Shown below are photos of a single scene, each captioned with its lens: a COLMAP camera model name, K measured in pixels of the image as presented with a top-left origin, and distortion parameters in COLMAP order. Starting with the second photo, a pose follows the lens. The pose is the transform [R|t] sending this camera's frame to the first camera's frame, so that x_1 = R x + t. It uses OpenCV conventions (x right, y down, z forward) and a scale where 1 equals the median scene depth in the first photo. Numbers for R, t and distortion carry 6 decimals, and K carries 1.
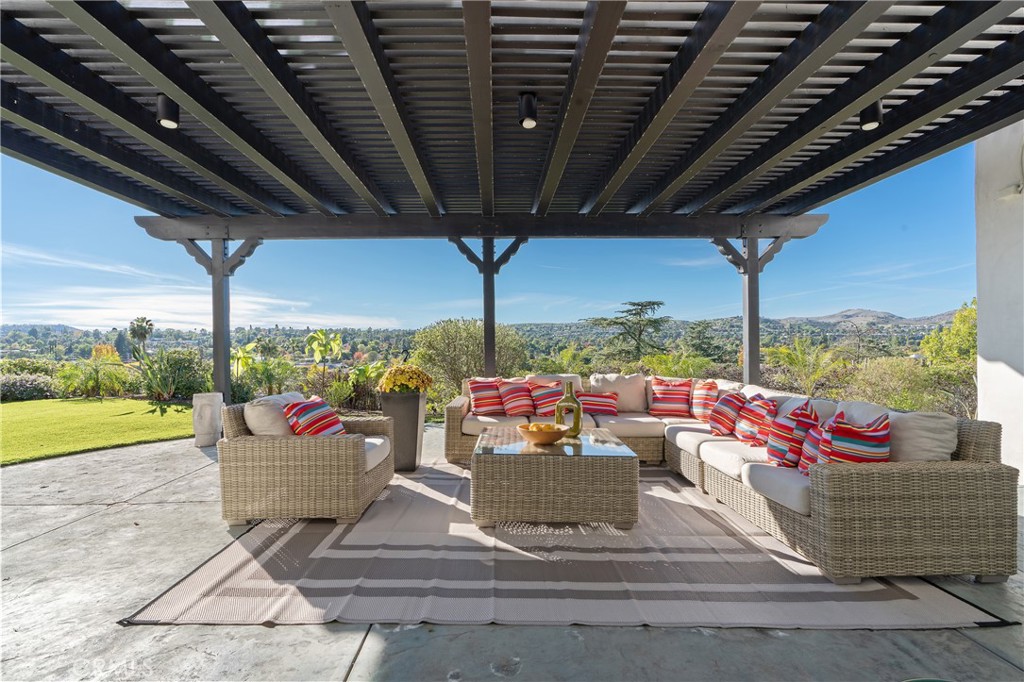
lens RADIAL K [[451.4, 0, 491.0], [0, 451.4, 347.2], [0, 0, 1]] dist [-0.009743, 0.001323]
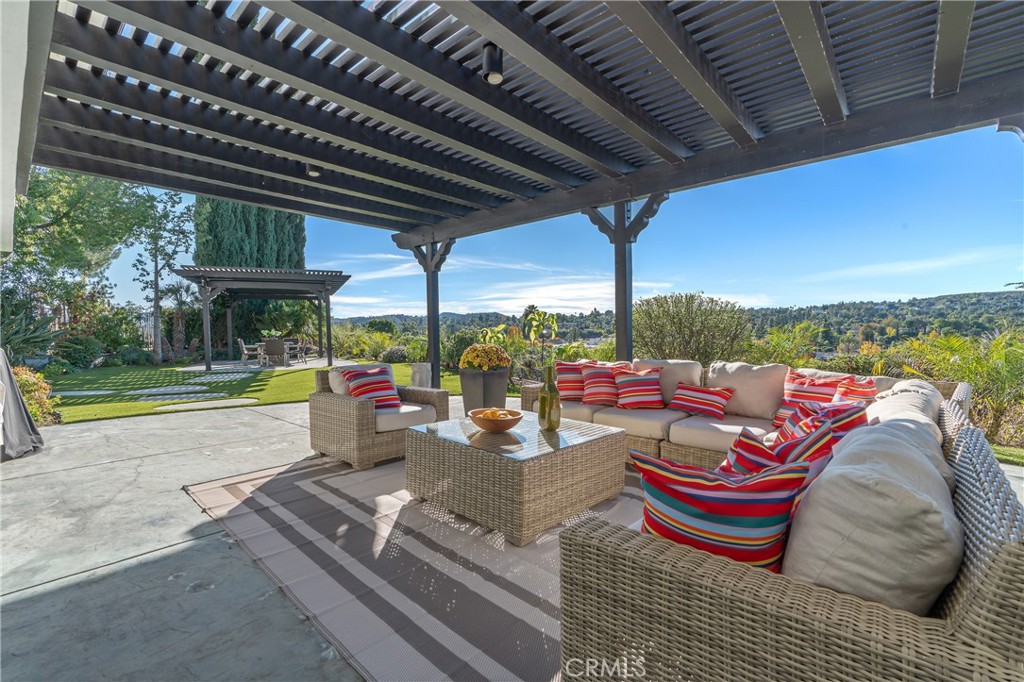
lens RADIAL K [[451.4, 0, 513.9], [0, 451.4, 340.8], [0, 0, 1]] dist [-0.009743, 0.001323]
pose [[0.740946, 0.016262, -0.671368, 0.516927], [0.002968, 0.999618, 0.027488, 0.003653], [0.671558, -0.022359, 0.740615, 0.240306]]
